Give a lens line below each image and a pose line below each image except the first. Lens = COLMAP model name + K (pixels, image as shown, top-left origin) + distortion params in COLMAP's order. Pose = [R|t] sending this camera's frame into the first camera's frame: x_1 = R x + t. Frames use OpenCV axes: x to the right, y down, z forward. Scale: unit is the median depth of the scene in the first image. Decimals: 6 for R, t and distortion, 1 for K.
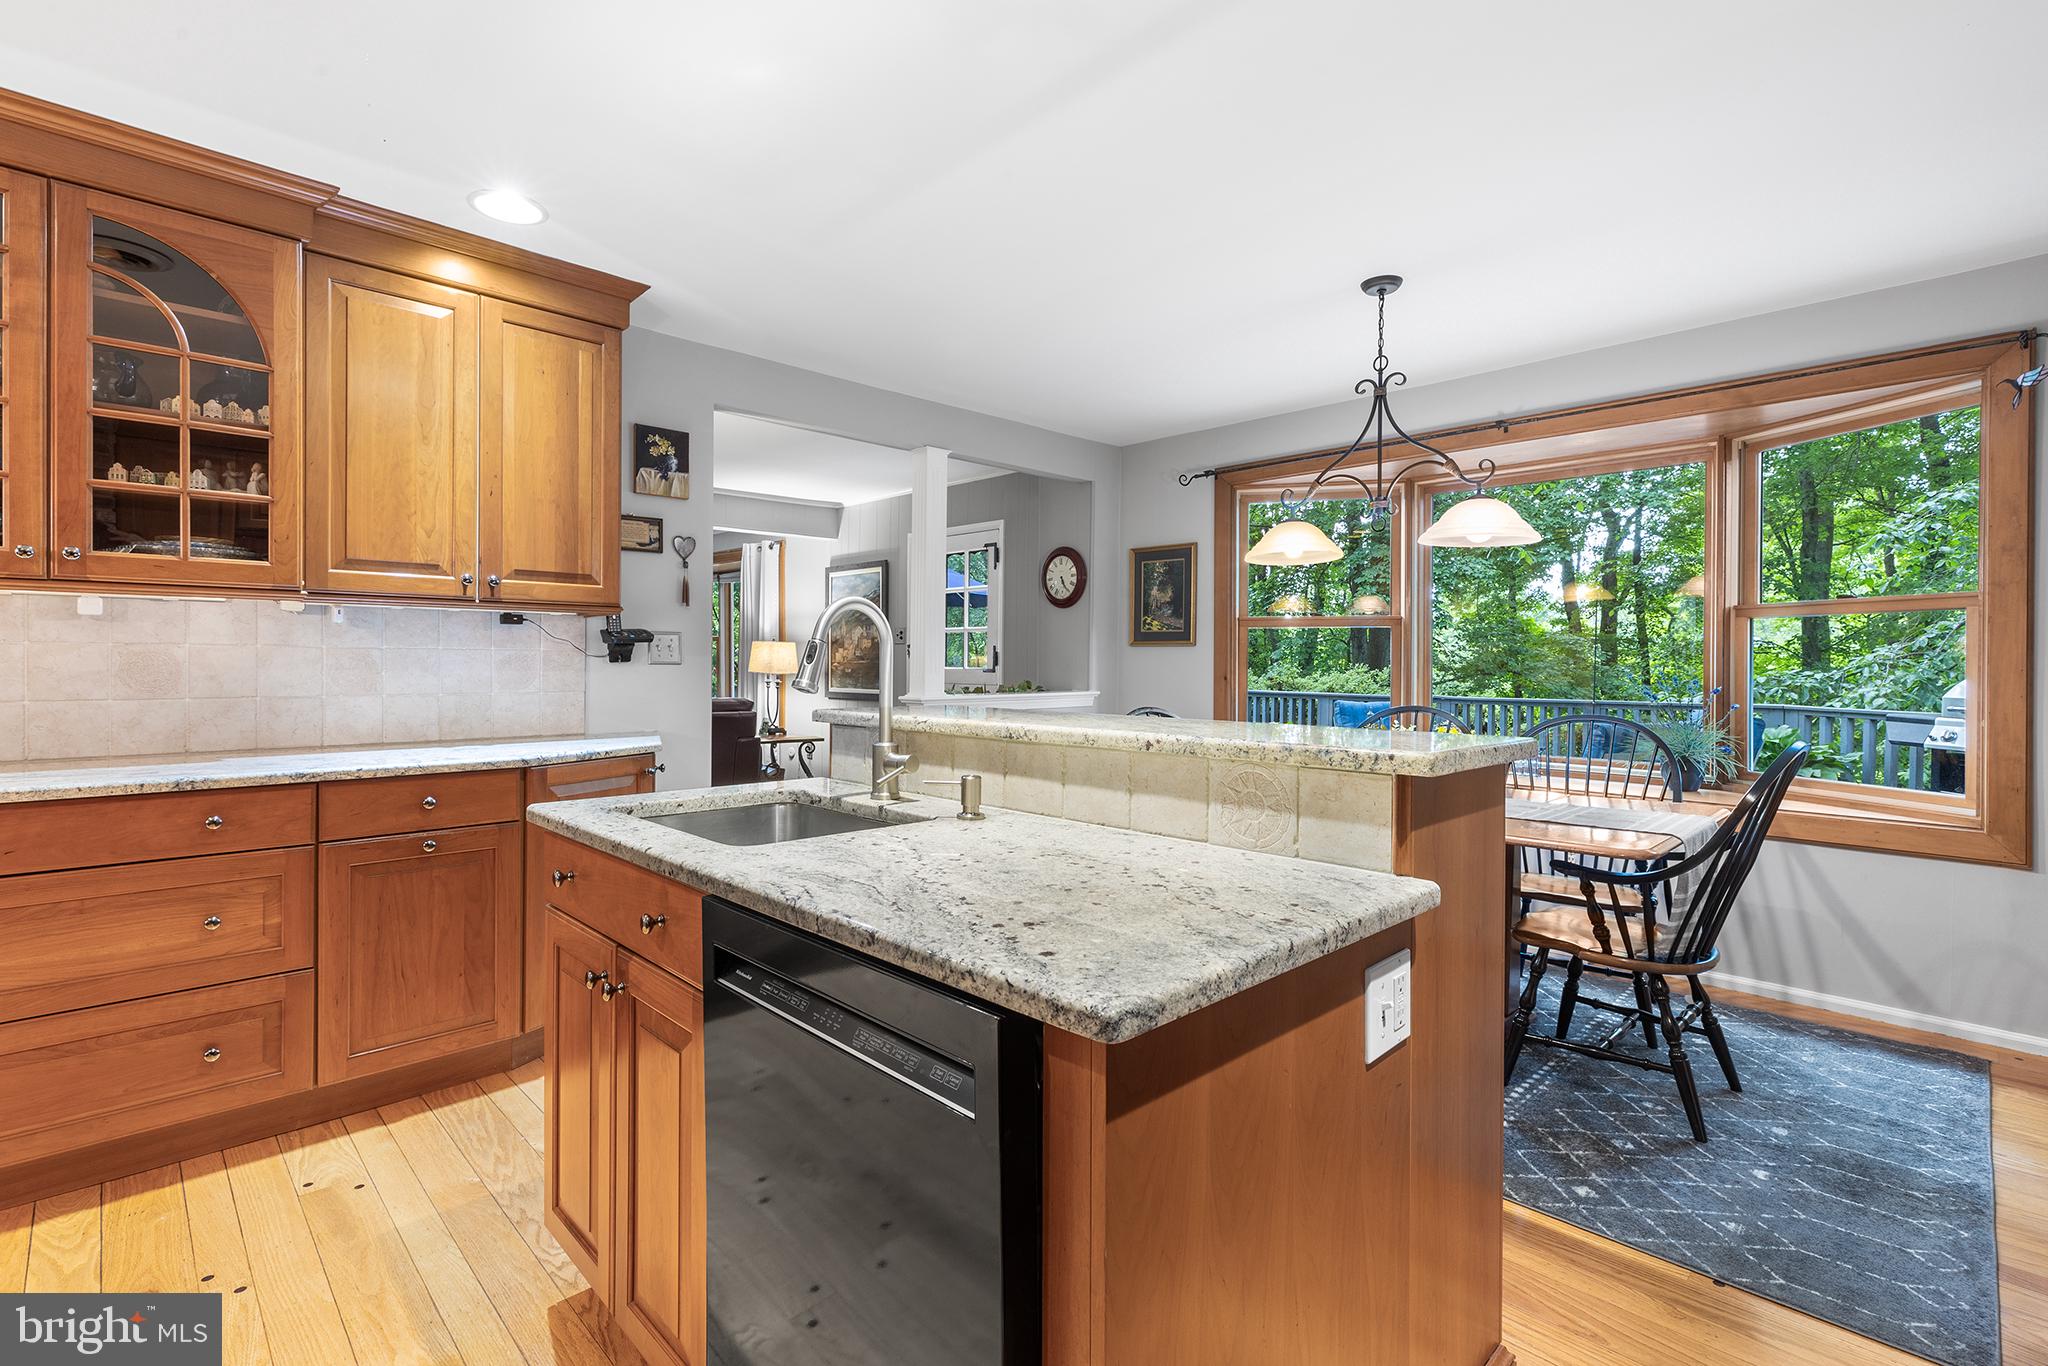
lens RADIAL K [[922.9, 0, 1024.1], [0, 922.9, 664.9], [0, 0, 1]] dist [0.001010, -0.000550]
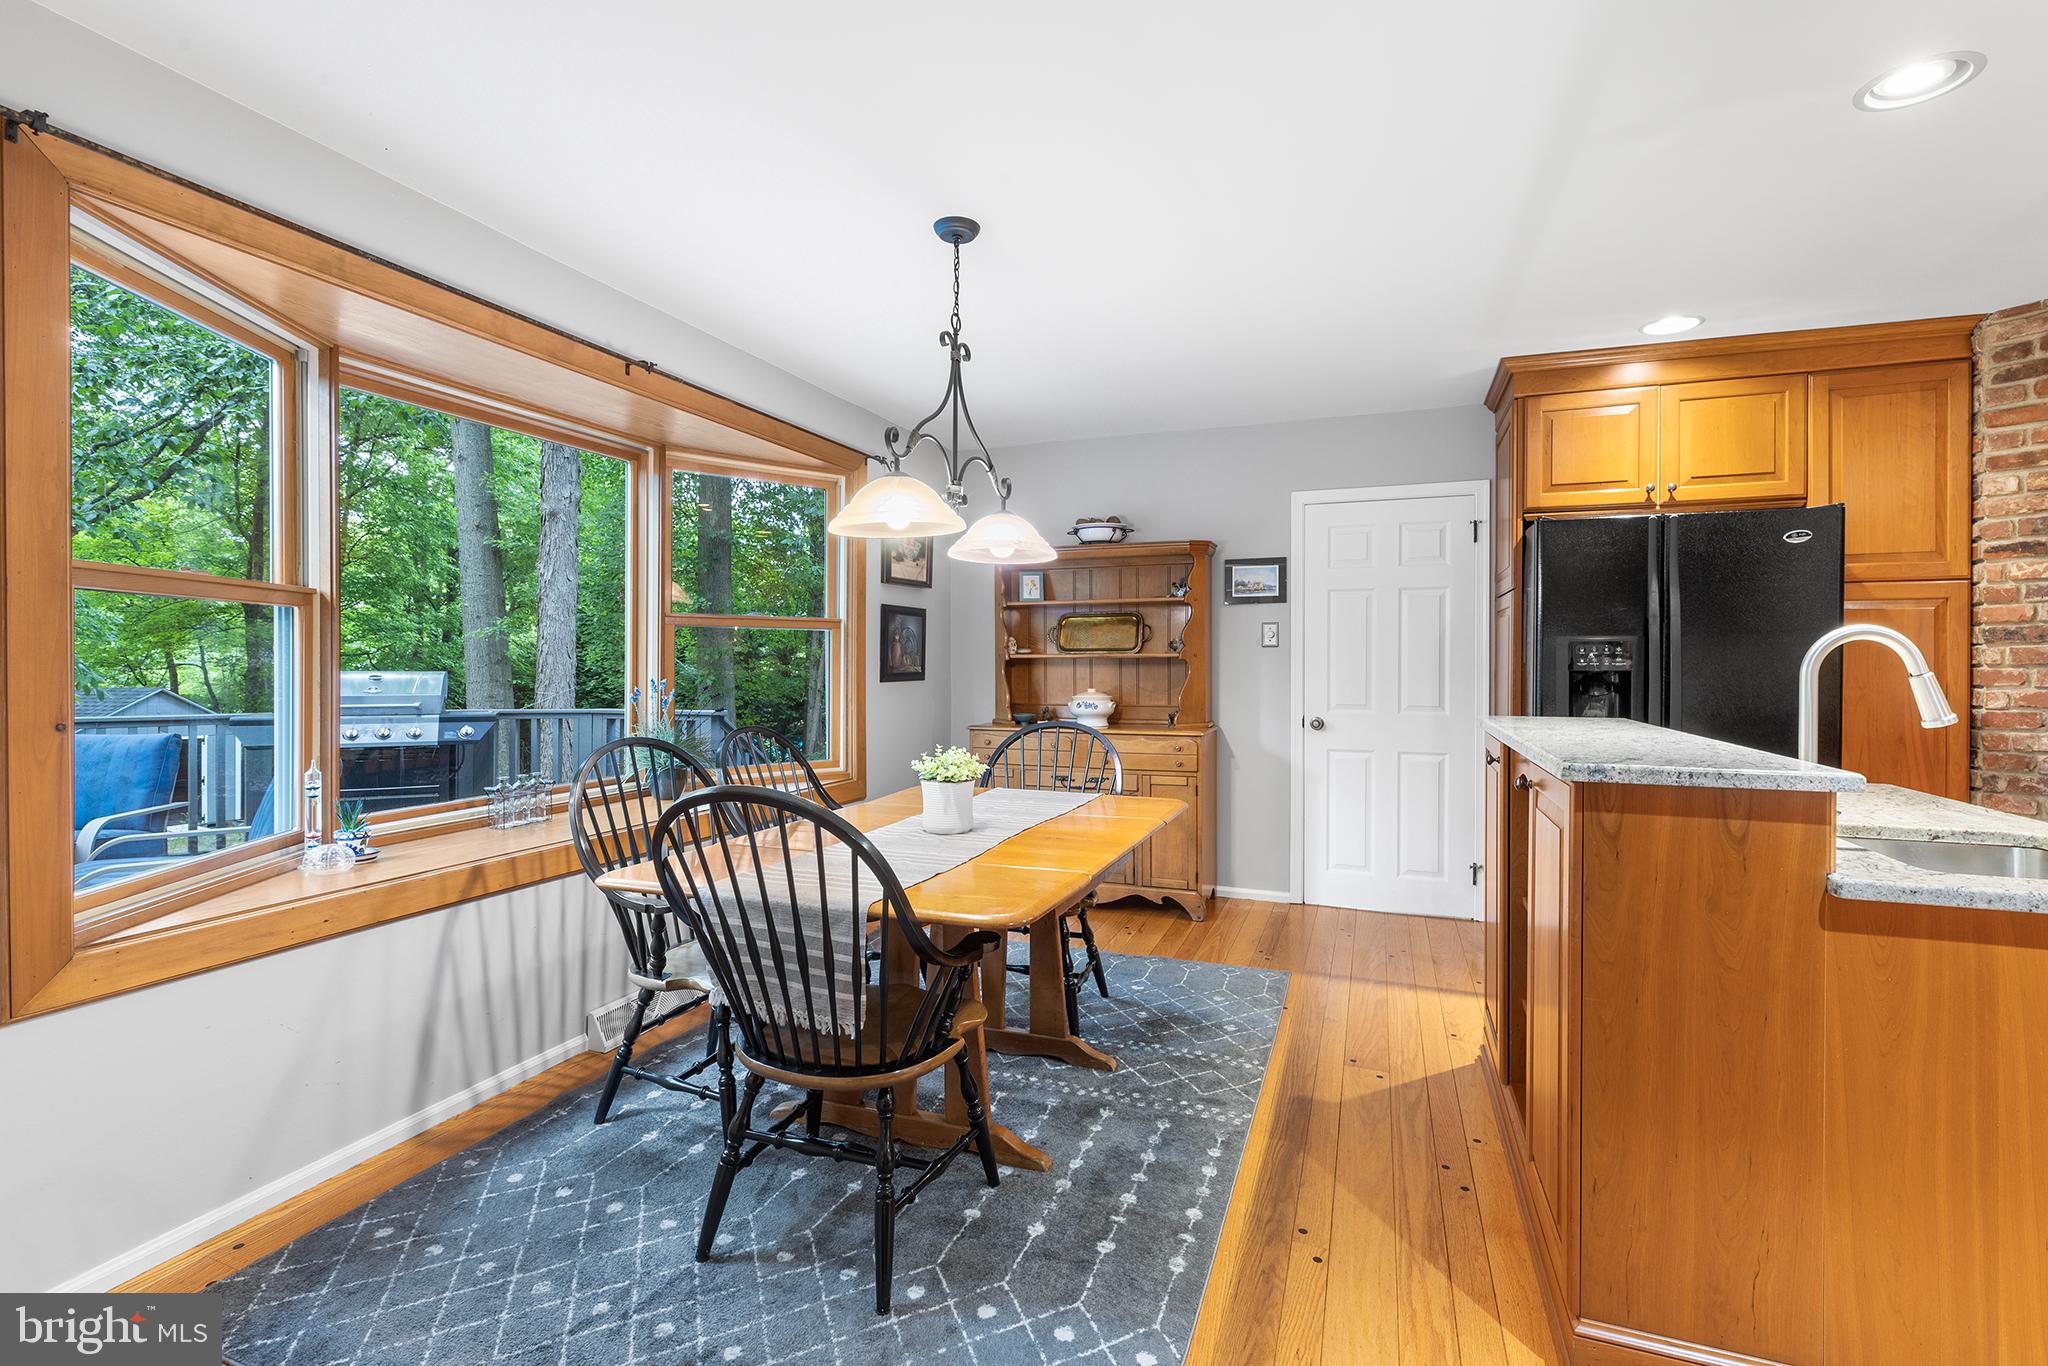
lens RADIAL K [[922.9, 0, 1024.1], [0, 922.9, 664.9], [0, 0, 1]] dist [0.001010, -0.000550]
pose [[-0.404083, -0.014453, 0.914608, -0.250291], [-0.006135, 0.999895, 0.013090, -0.014842], [-0.914702, -0.000322, -0.404130, 0.771534]]
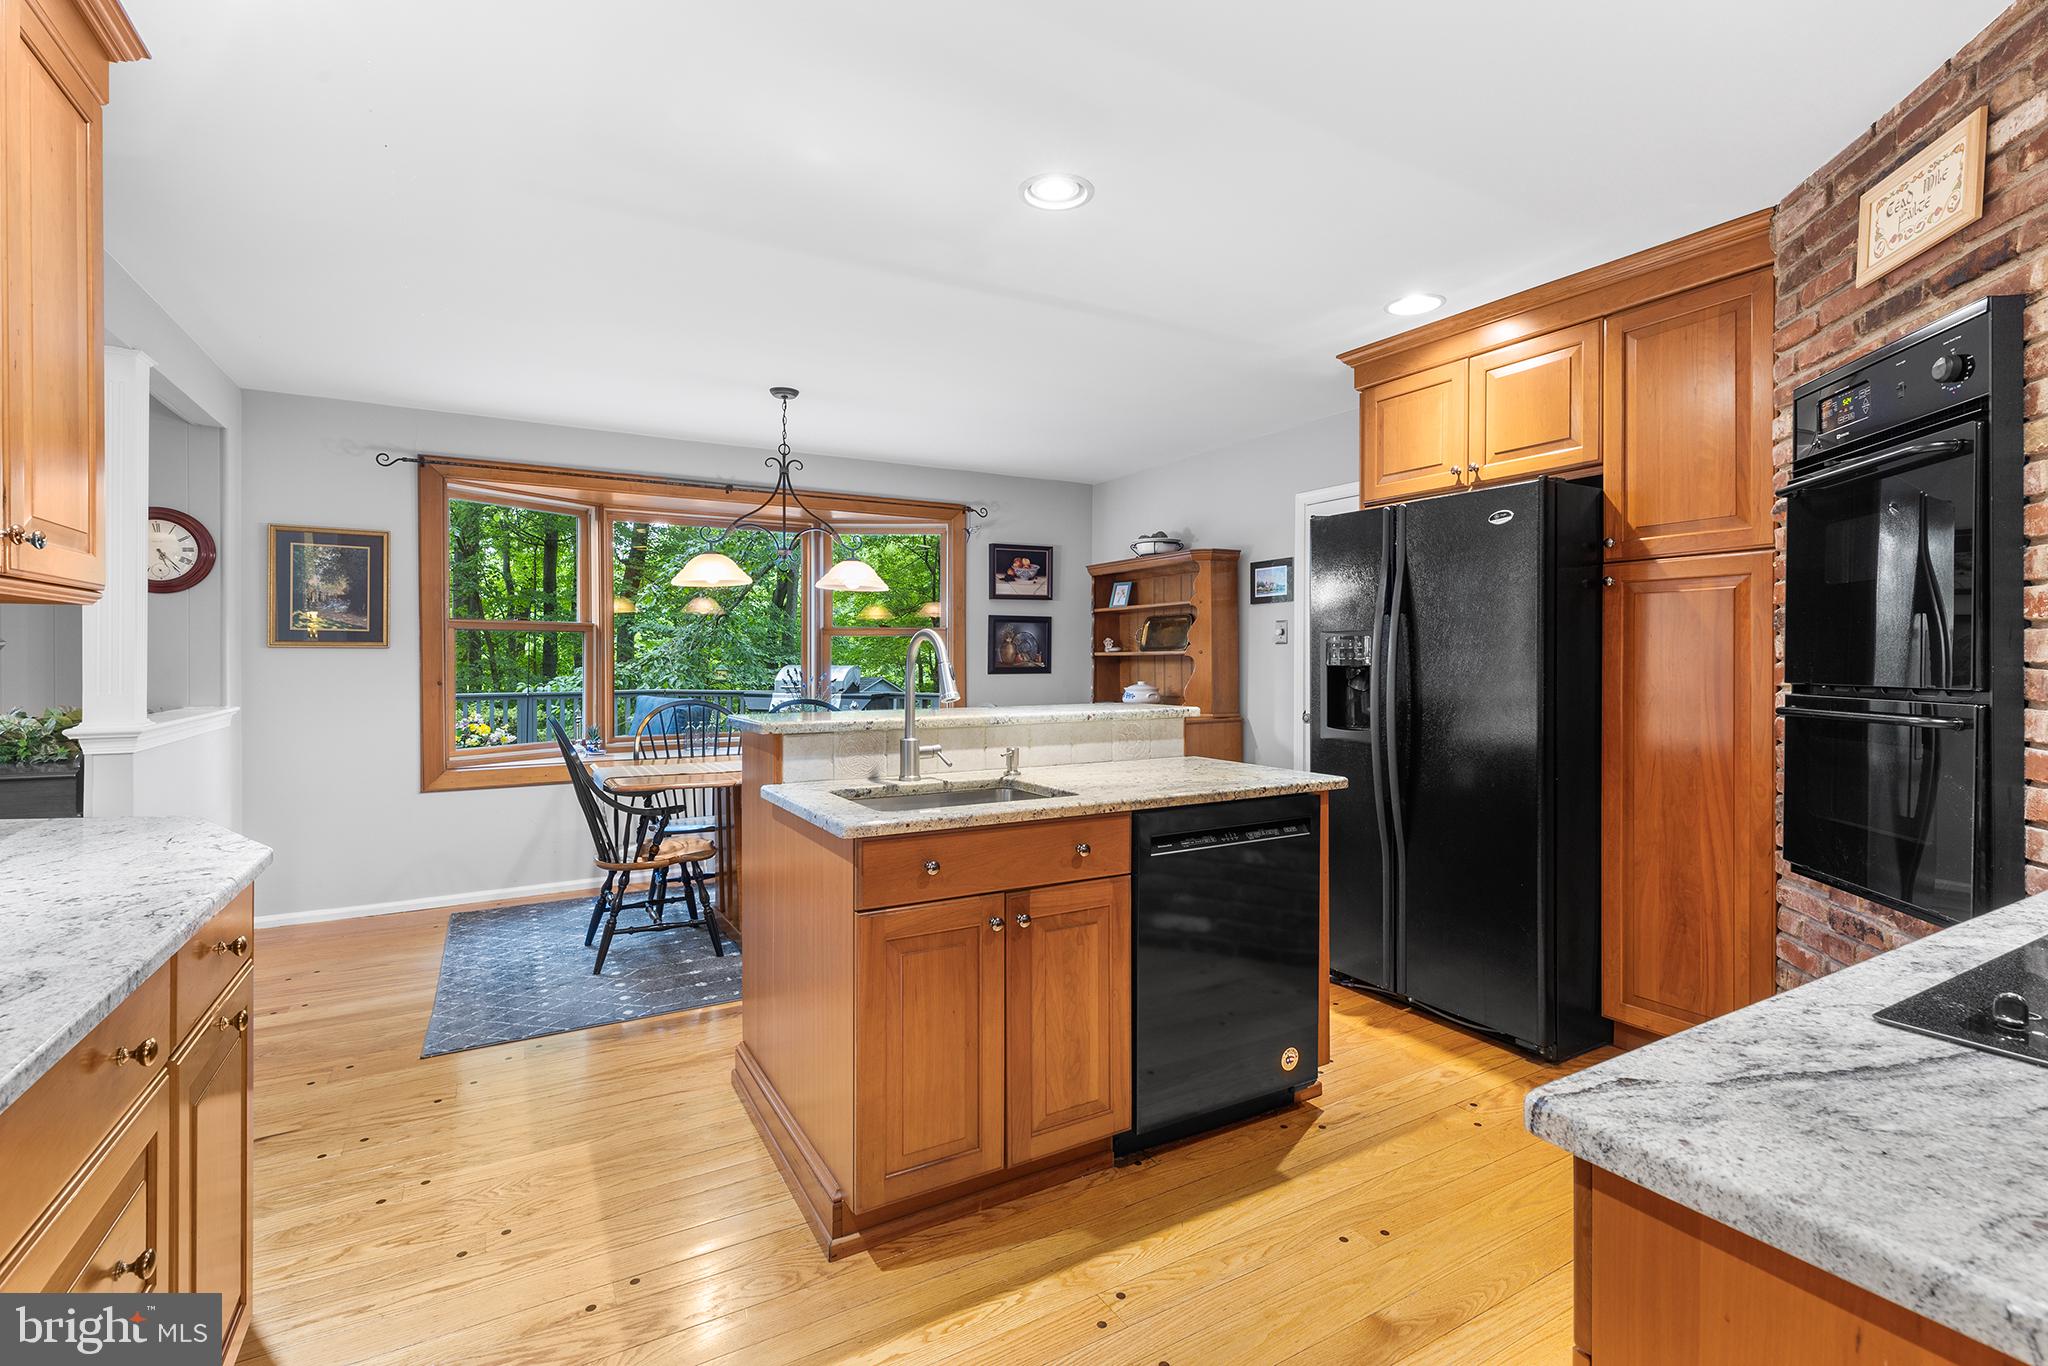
lens RADIAL K [[922.9, 0, 1024.1], [0, 922.9, 664.9], [0, 0, 1]] dist [0.001010, -0.000550]
pose [[0.259906, -0.015488, 0.965510, -0.512444], [0.002717, 0.999879, 0.015308, -0.015749], [-0.965630, -0.001355, 0.259917, 0.178554]]
